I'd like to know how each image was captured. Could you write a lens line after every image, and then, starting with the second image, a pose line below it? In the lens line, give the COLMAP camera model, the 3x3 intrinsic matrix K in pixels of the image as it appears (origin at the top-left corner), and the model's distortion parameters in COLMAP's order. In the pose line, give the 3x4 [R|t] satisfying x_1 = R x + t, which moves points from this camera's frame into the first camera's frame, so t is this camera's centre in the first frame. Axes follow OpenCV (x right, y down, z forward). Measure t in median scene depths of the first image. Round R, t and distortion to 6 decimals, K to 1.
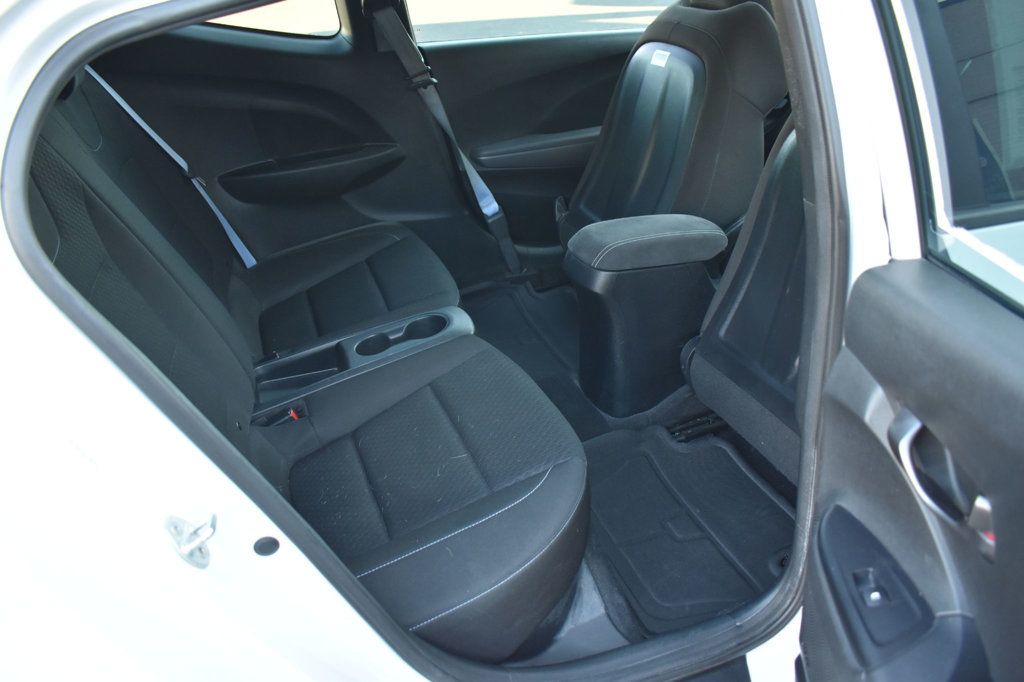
lens RADIAL K [[811.1, 0, 512.0], [0, 811.1, 341.0], [0, 0, 1]] dist [-0.088192, 0.006342]
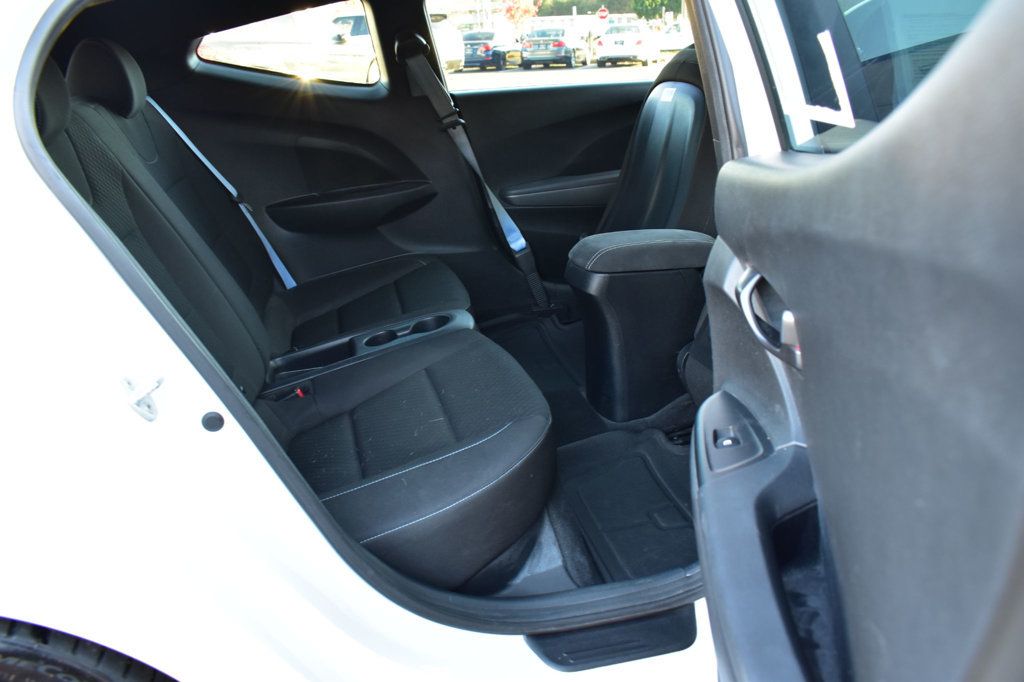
lens RADIAL K [[811.1, 0, 512.0], [0, 811.1, 341.0], [0, 0, 1]] dist [-0.088192, 0.006342]
pose [[0.993881, 0.011632, -0.109842, 0.104279], [-0.025397, 0.991861, -0.124770, 0.118566], [0.107496, 0.126797, 0.986087, -0.041317]]
